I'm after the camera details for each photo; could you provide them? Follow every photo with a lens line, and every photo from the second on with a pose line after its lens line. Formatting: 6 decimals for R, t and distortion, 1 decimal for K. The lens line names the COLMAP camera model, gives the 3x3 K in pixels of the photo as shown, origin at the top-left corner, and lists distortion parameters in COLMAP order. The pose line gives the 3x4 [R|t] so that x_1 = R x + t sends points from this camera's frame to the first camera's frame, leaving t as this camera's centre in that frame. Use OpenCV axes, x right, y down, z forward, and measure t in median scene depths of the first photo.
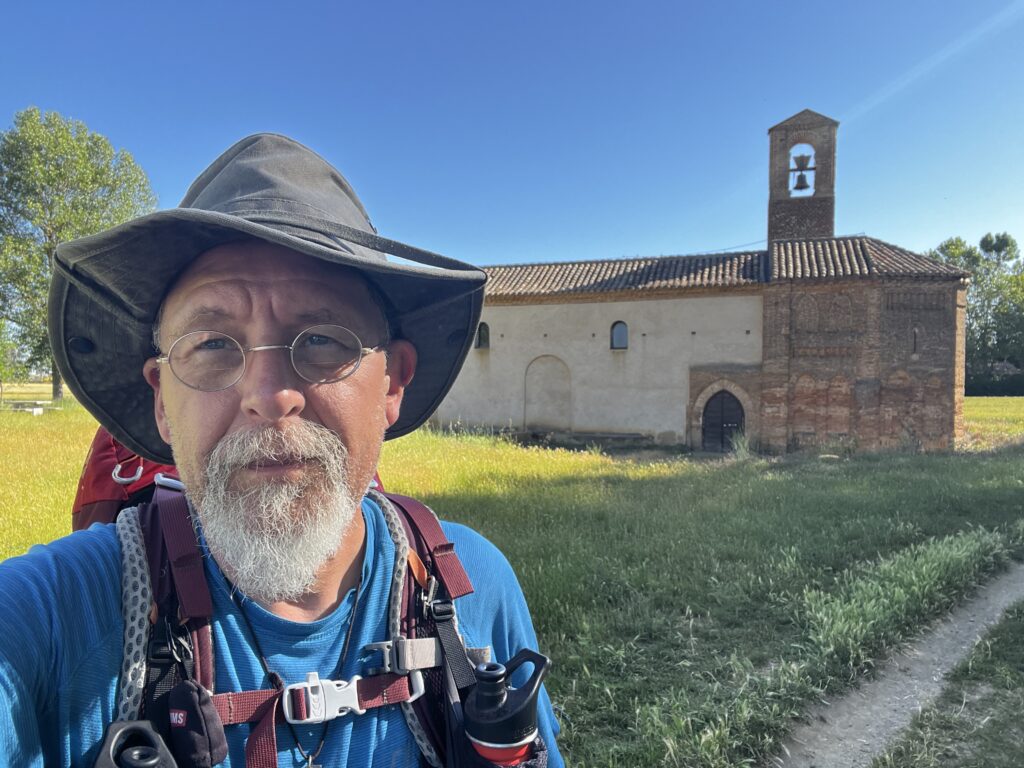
lens RADIAL K [[703.4, 0, 490.9], [0, 703.4, 405.2], [0, 0, 1]] dist [0.002022, 0.001402]
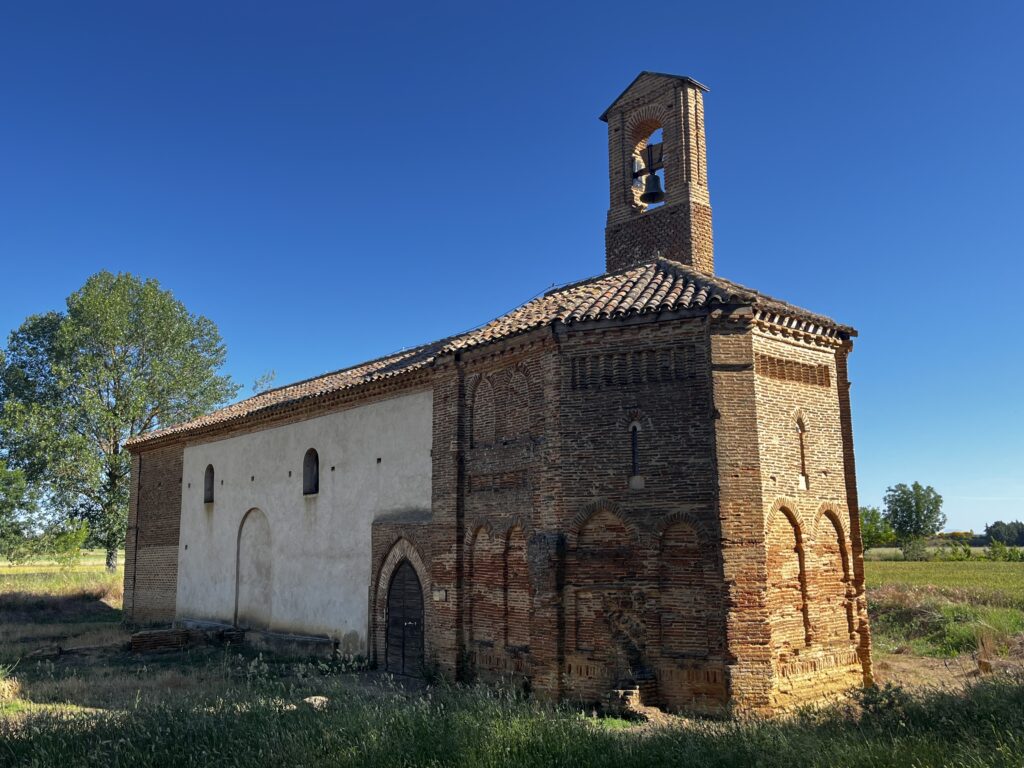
lens RADIAL K [[881.7, 0, 512.6], [0, 881.7, 385.9], [0, 0, 1]] dist [0.016725, 0.000026]
pose [[0.892209, -0.099928, -0.440429, 0.769395], [0.001777, 0.975983, -0.217838, -0.002652], [0.451619, 0.193575, 0.870959, 0.419991]]
